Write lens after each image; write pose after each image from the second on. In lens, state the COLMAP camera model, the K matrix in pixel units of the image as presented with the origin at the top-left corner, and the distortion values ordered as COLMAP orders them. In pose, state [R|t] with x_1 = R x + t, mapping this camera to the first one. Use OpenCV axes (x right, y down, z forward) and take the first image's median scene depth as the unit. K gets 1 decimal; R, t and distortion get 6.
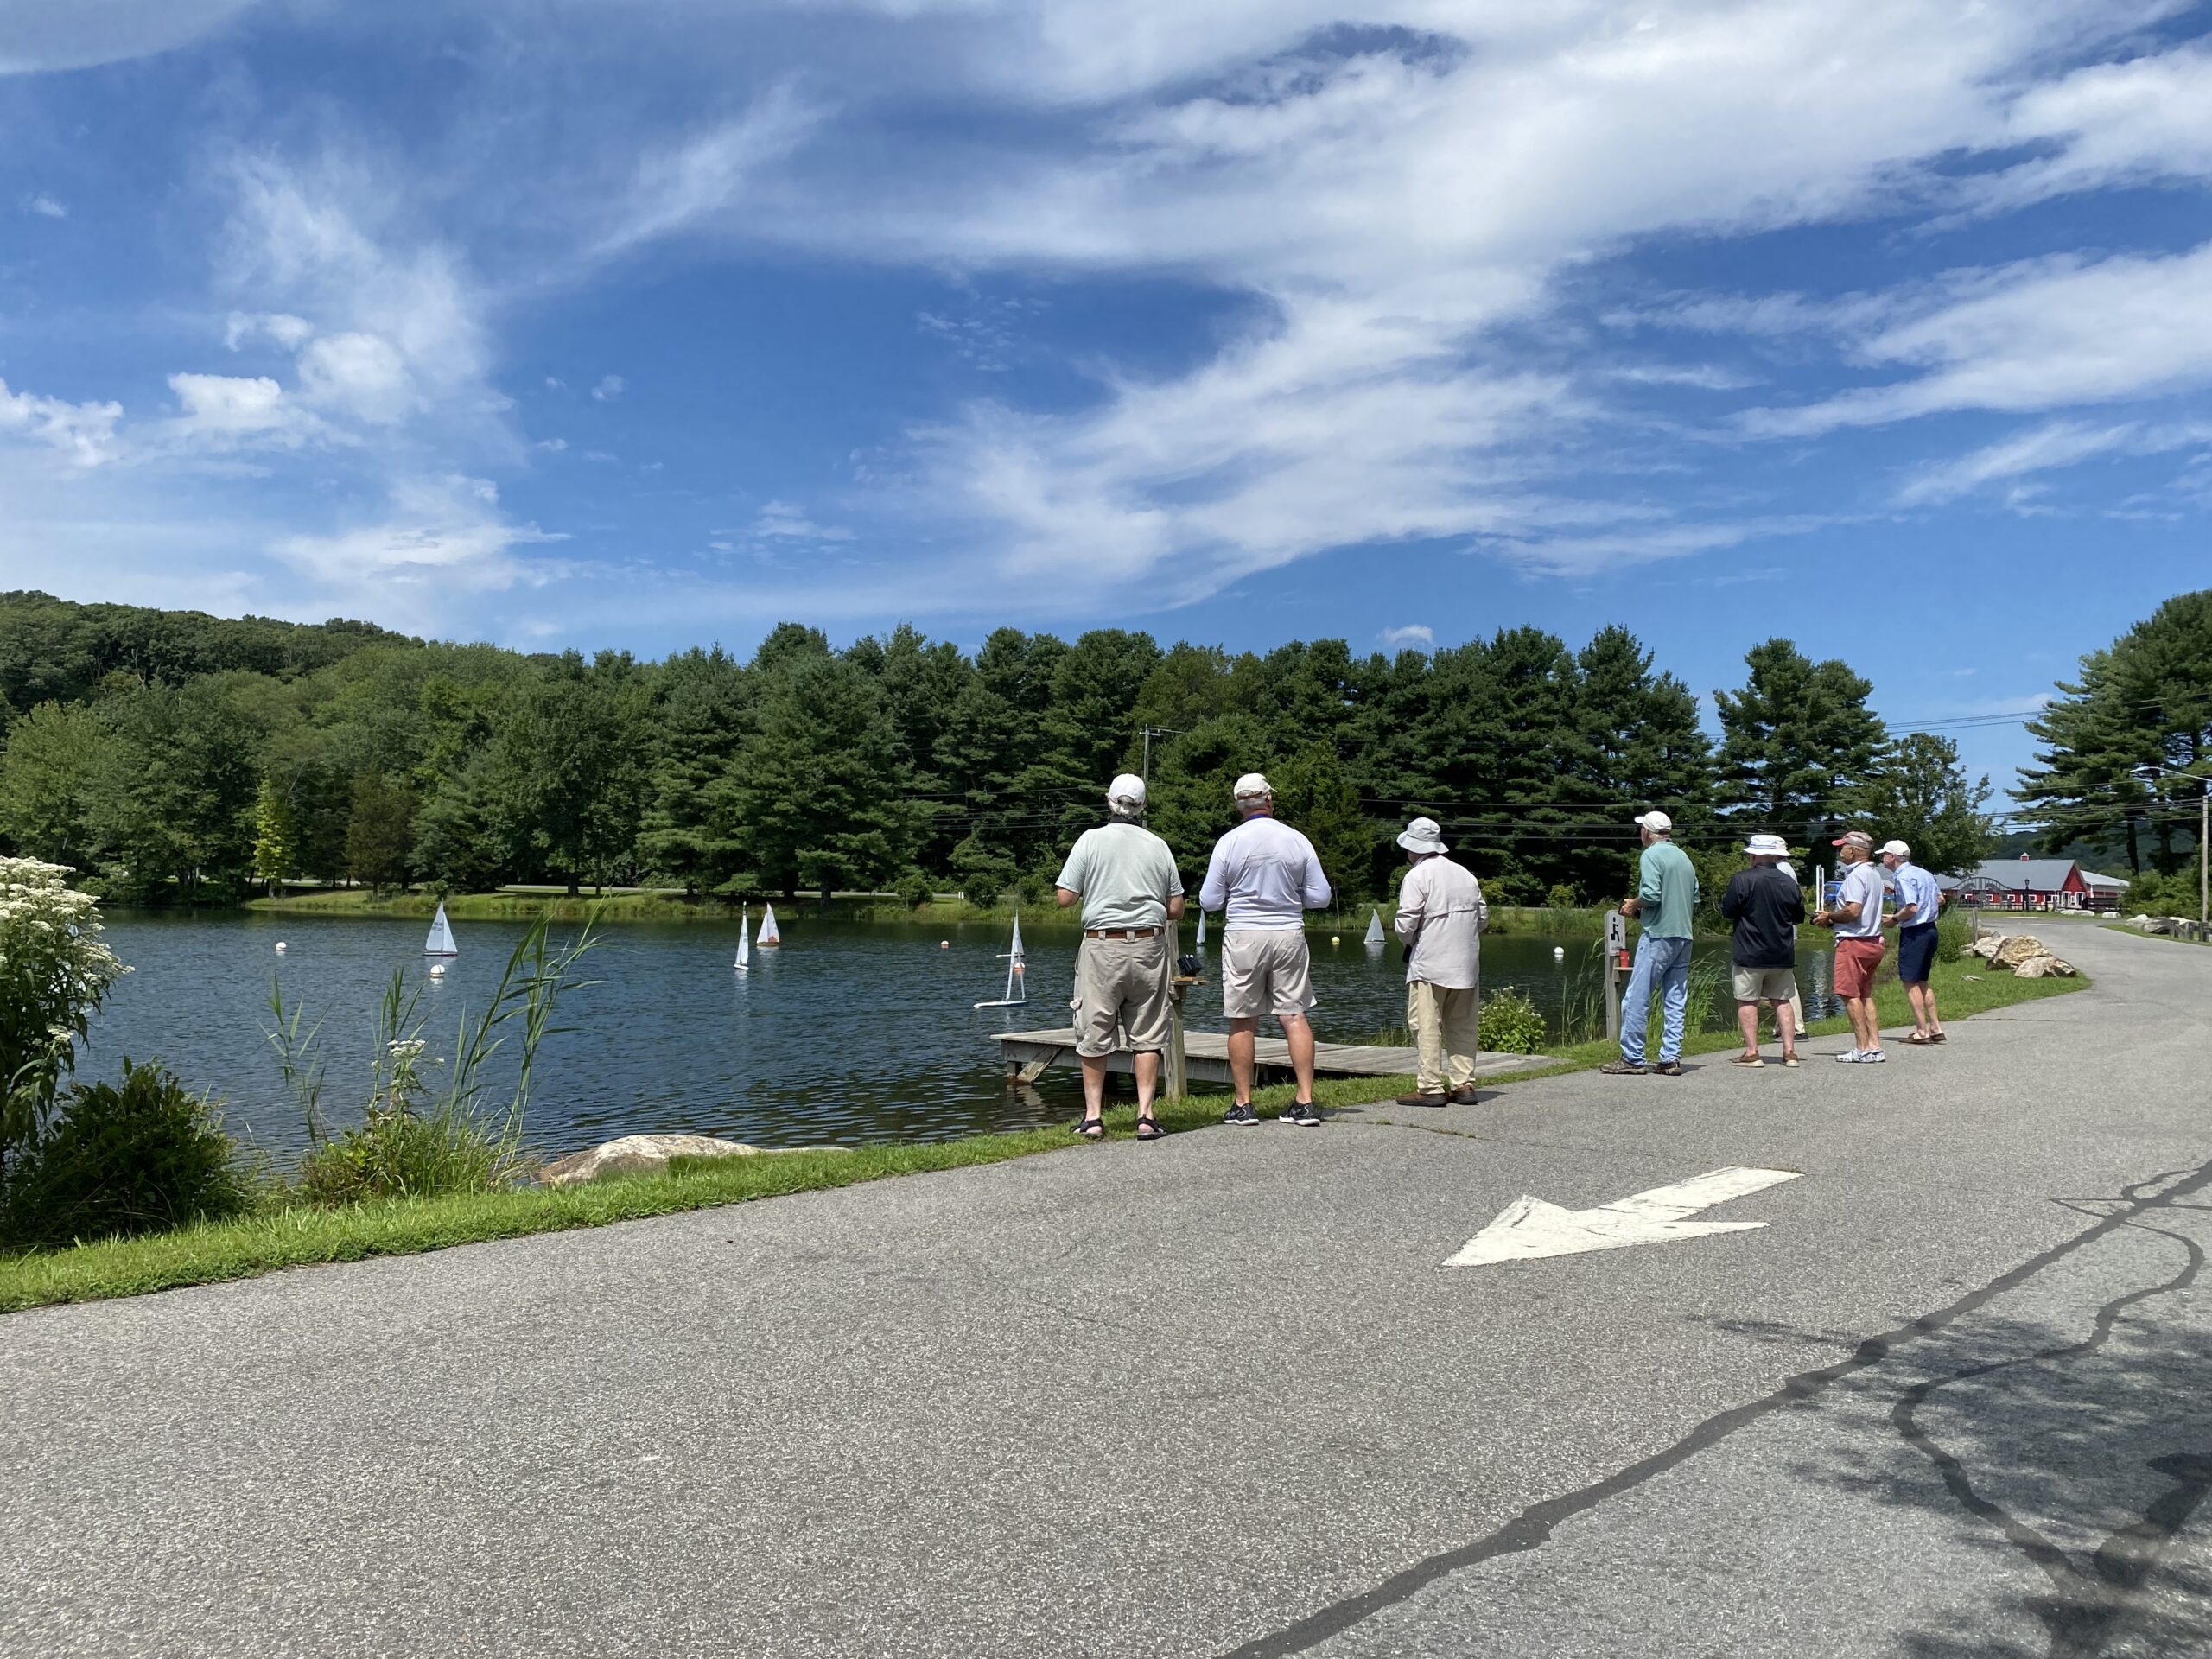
lens RADIAL K [[1764.0, 0, 1106.0], [0, 1764.0, 829.5], [0, 0, 1]] dist [-0.042681, 0.139753]
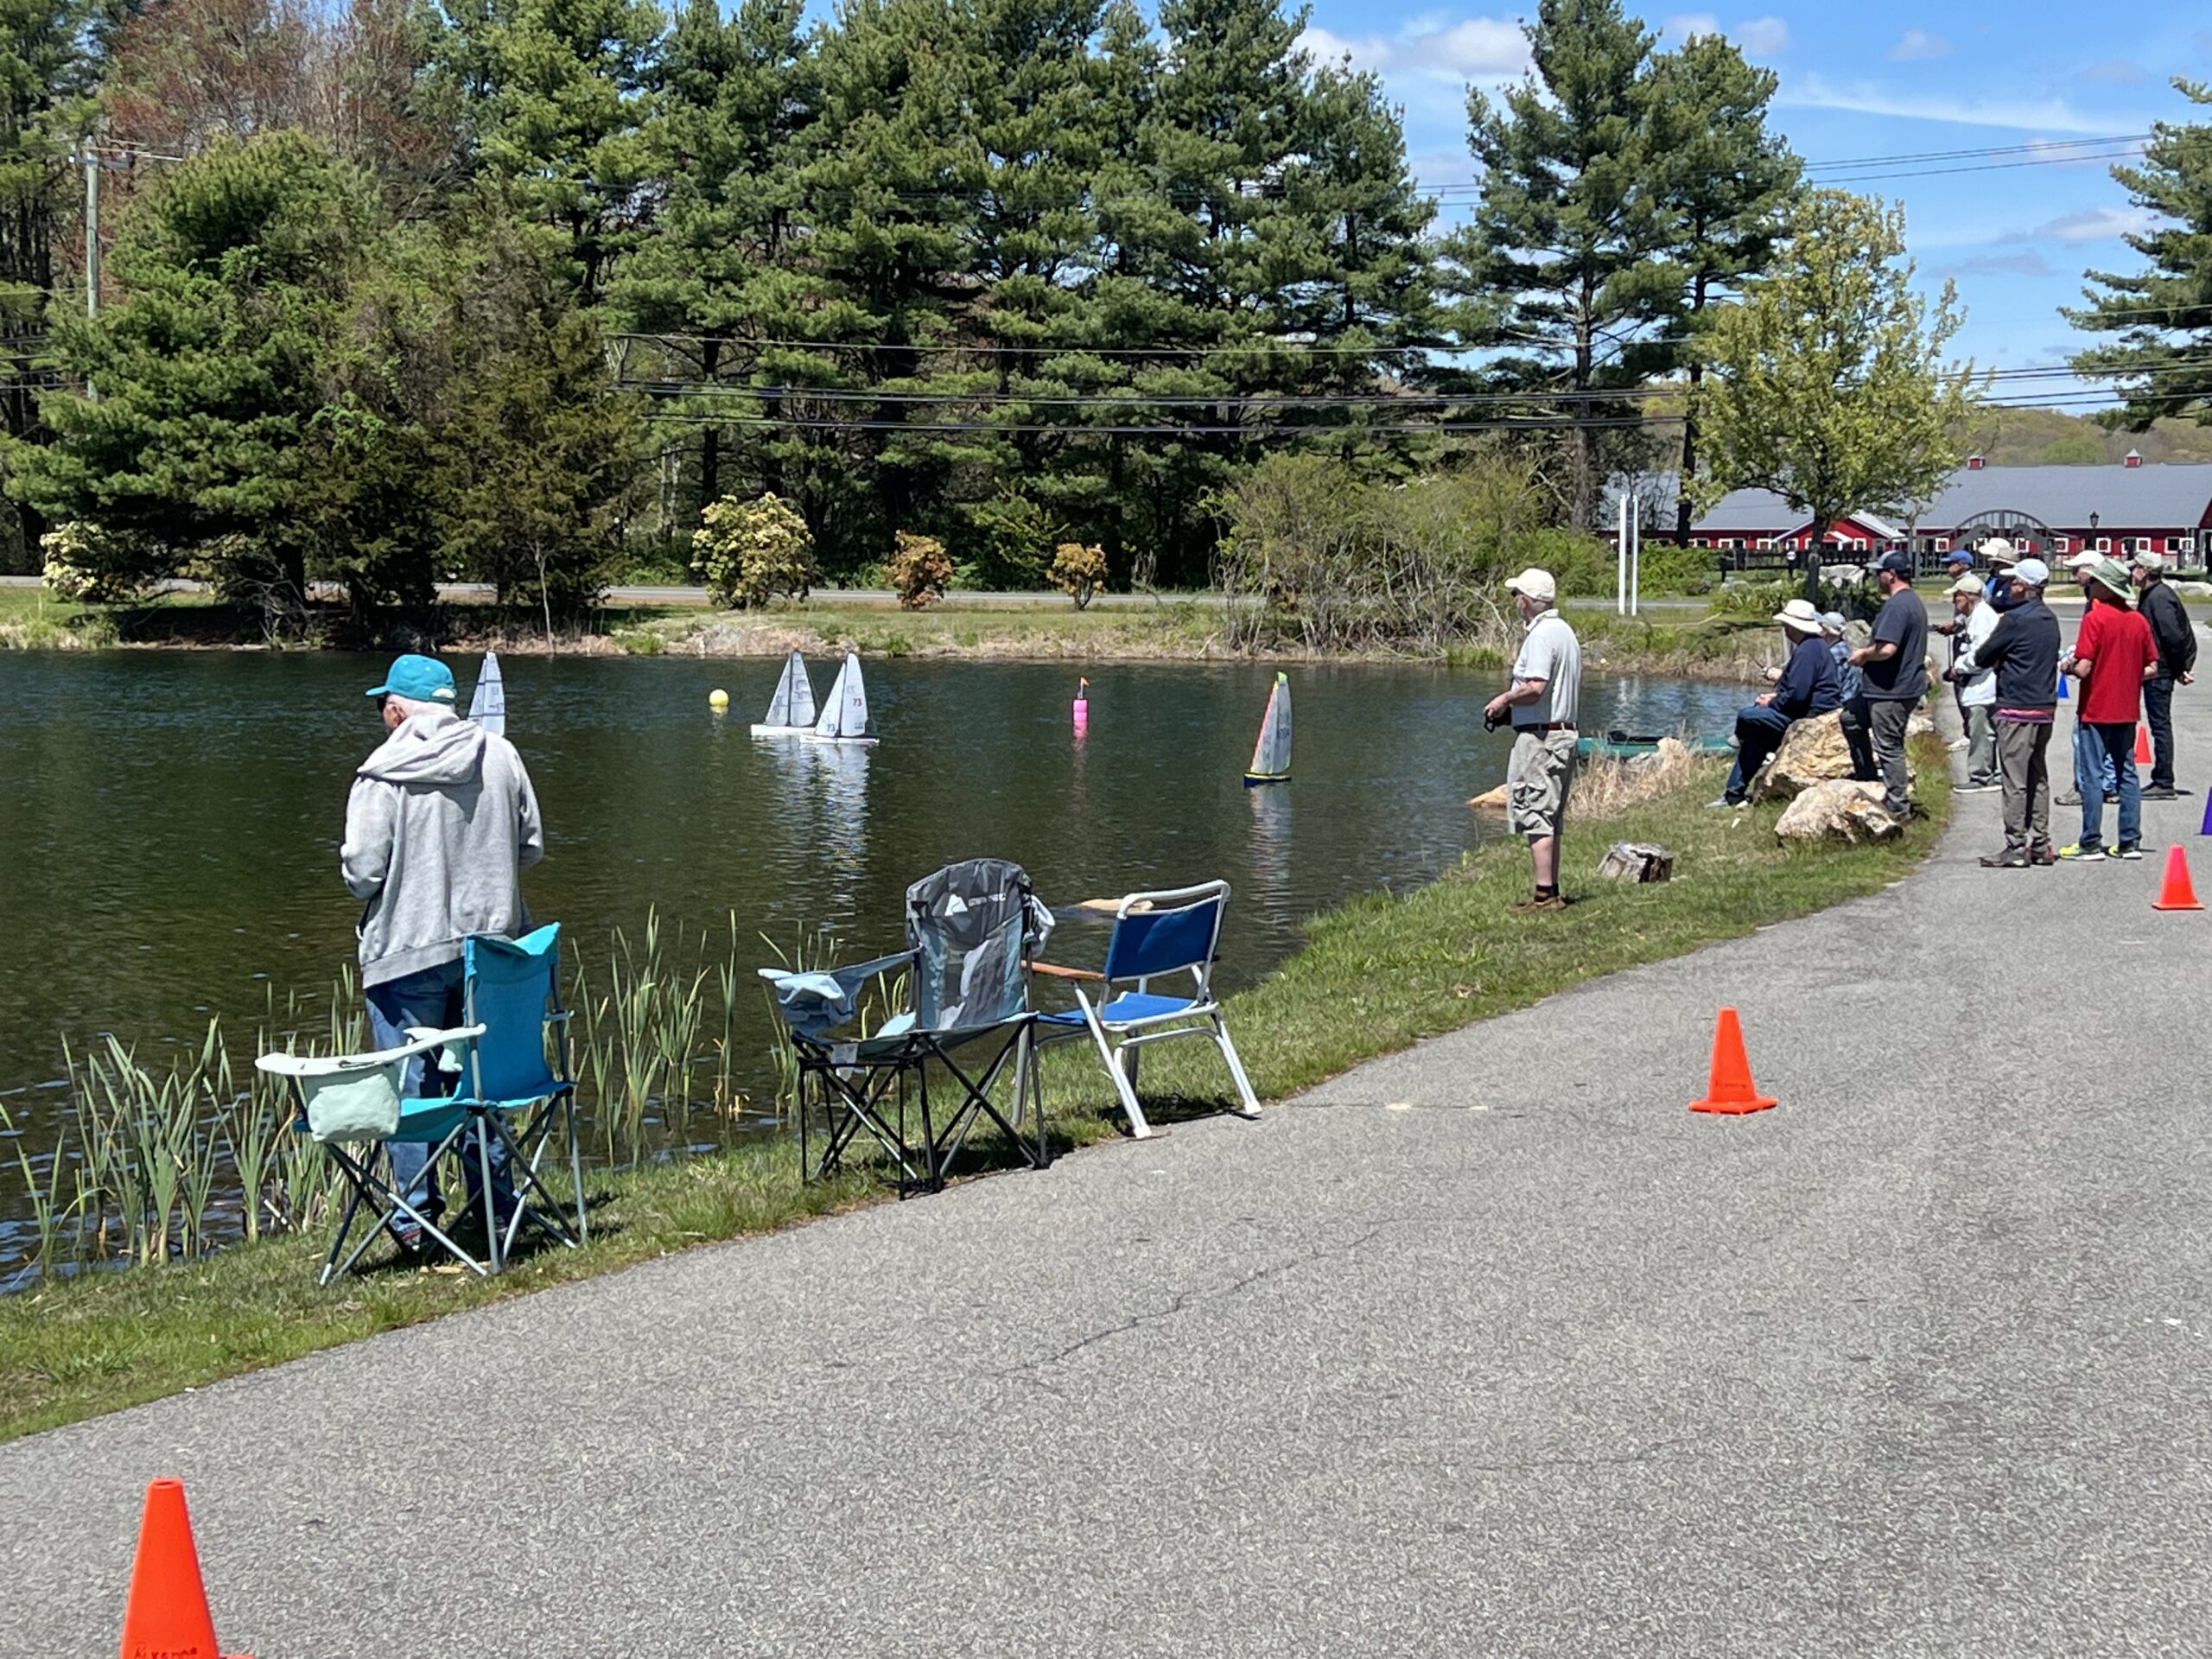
lens RADIAL K [[3819.1, 0, 1106.0], [0, 3819.1, 829.5], [0, 0, 1]] dist [0.381659, -1.358489]
pose [[0.976311, -0.019840, 0.215461, 0.047757], [-0.004746, 0.993584, 0.112995, -0.002734], [-0.216321, -0.111340, 0.969953, 0.052825]]
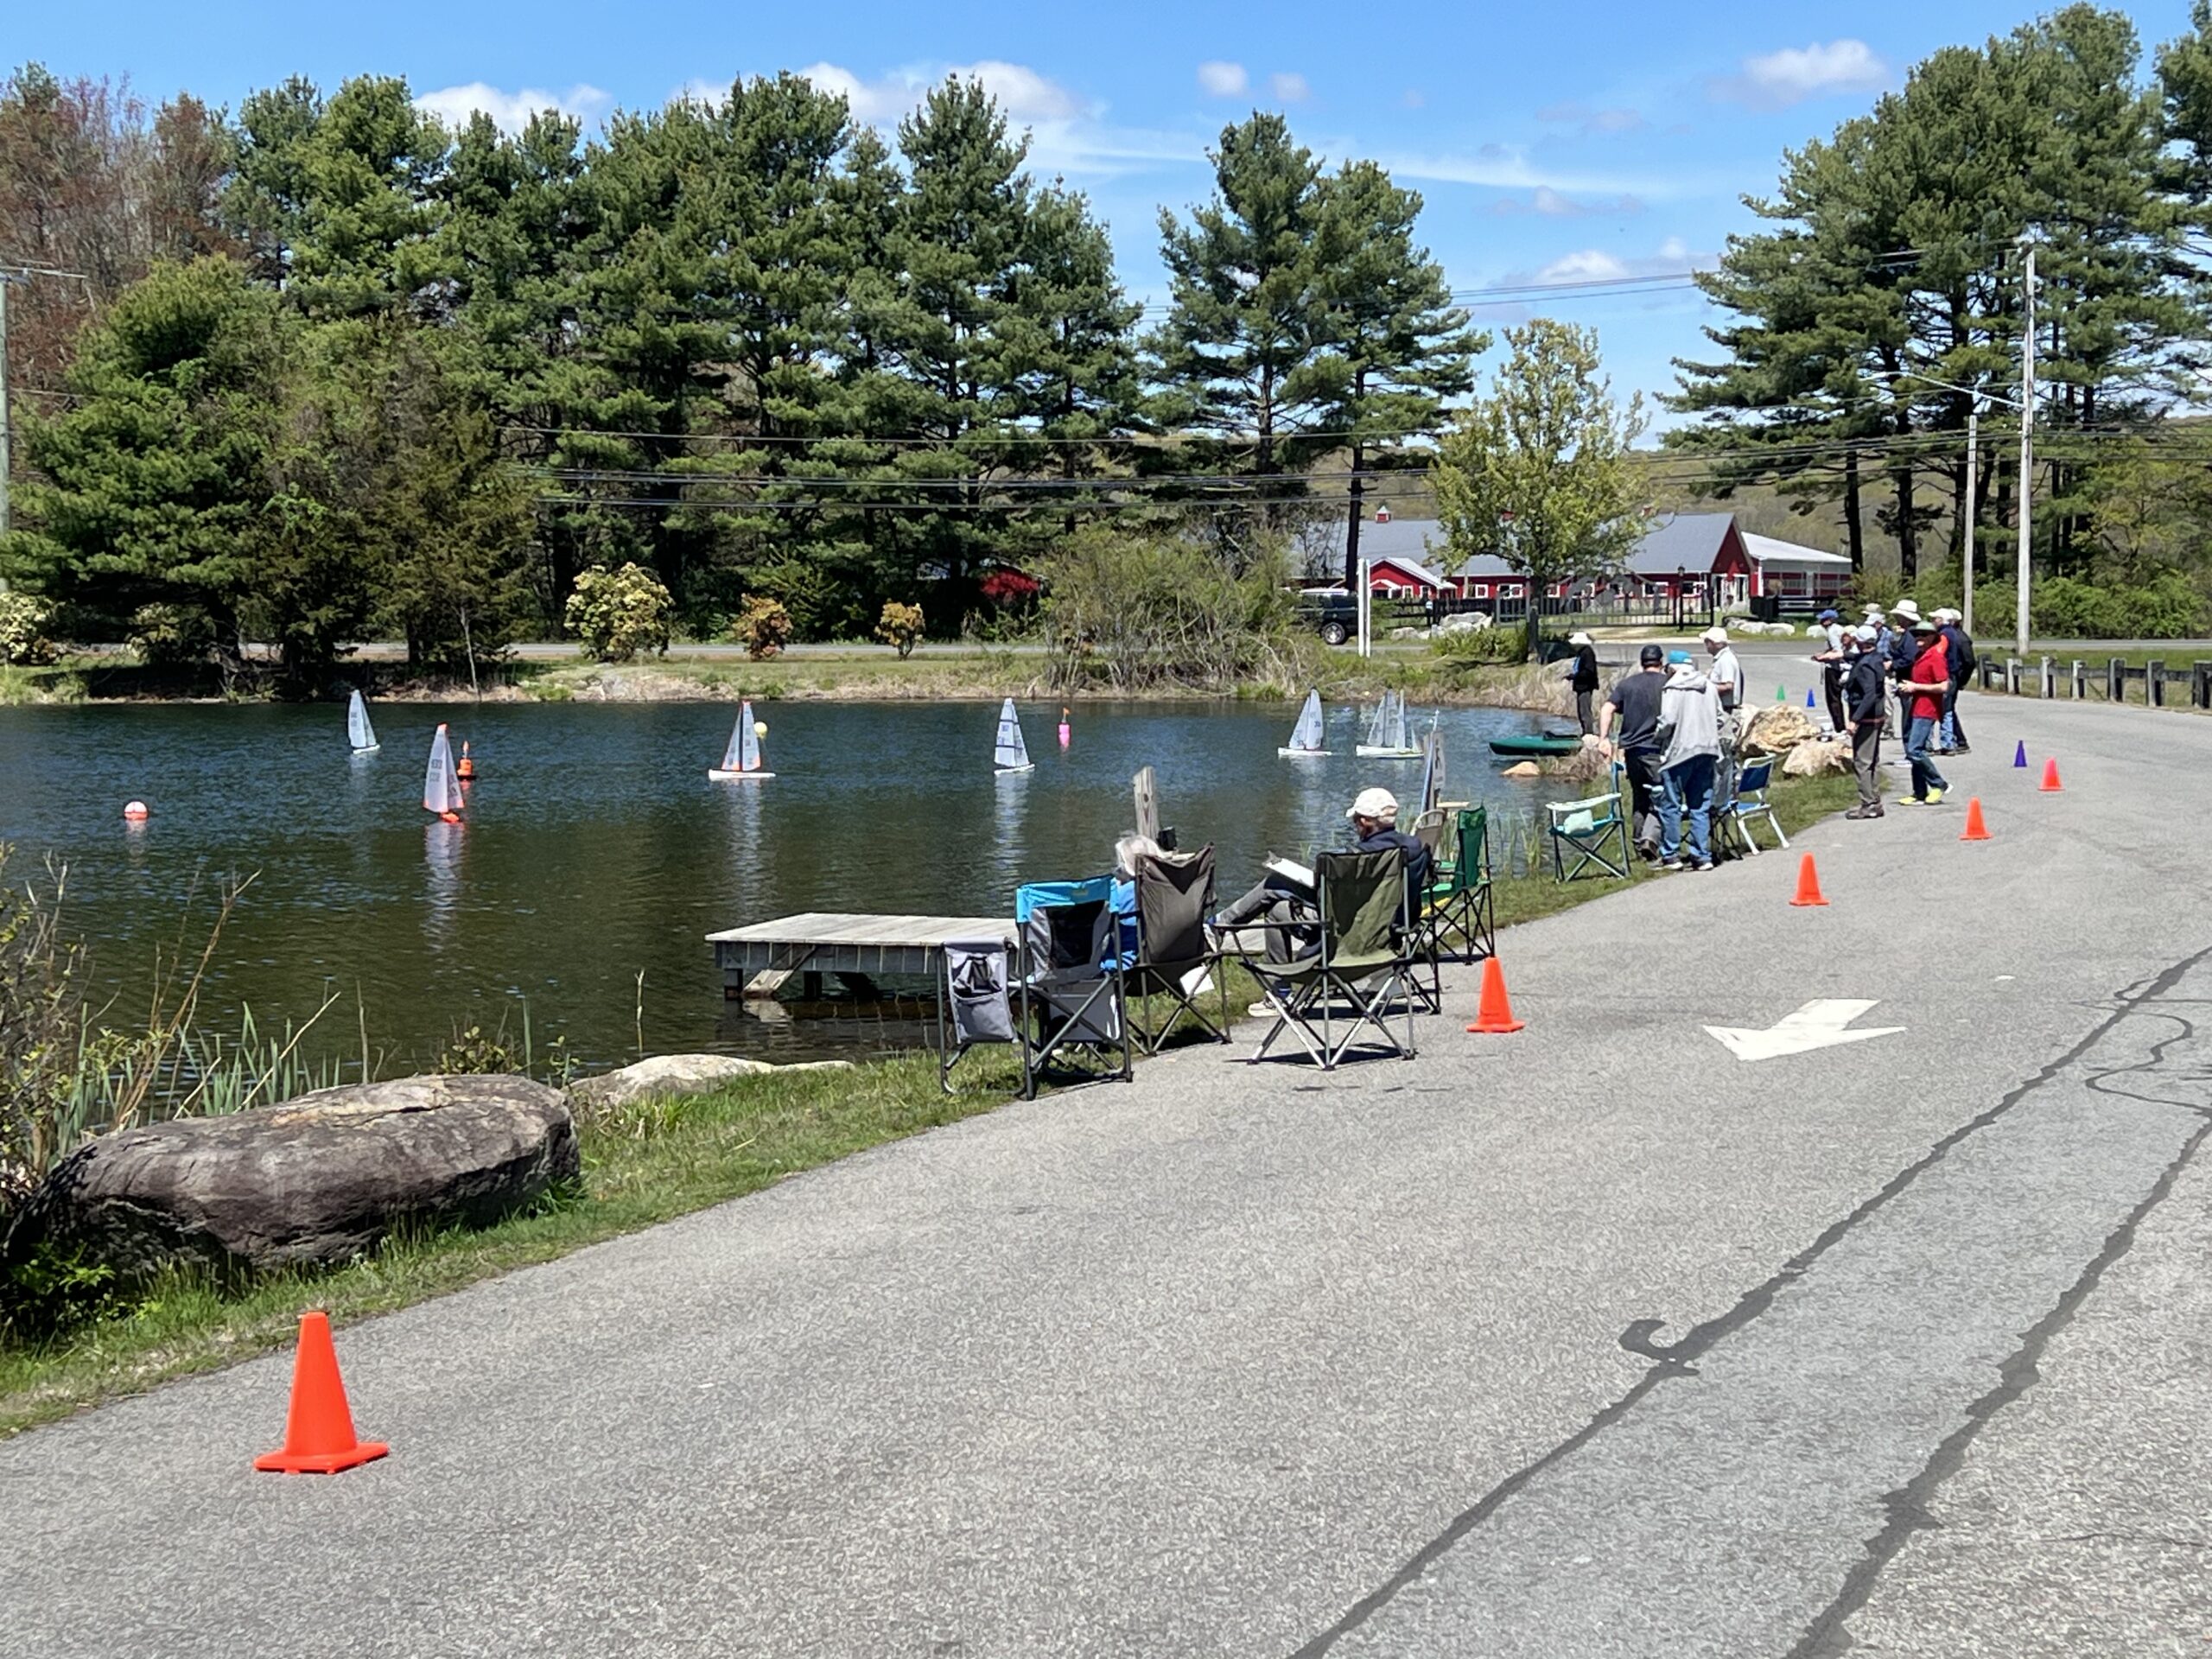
lens RADIAL K [[3819.1, 0, 1106.0], [0, 3819.1, 829.5], [0, 0, 1]] dist [0.381659, -1.358489]
pose [[0.942090, -0.036046, 0.333418, -0.048710], [0.002509, 0.994937, 0.100473, -0.010602], [-0.335352, -0.093818, 0.937410, -0.068380]]
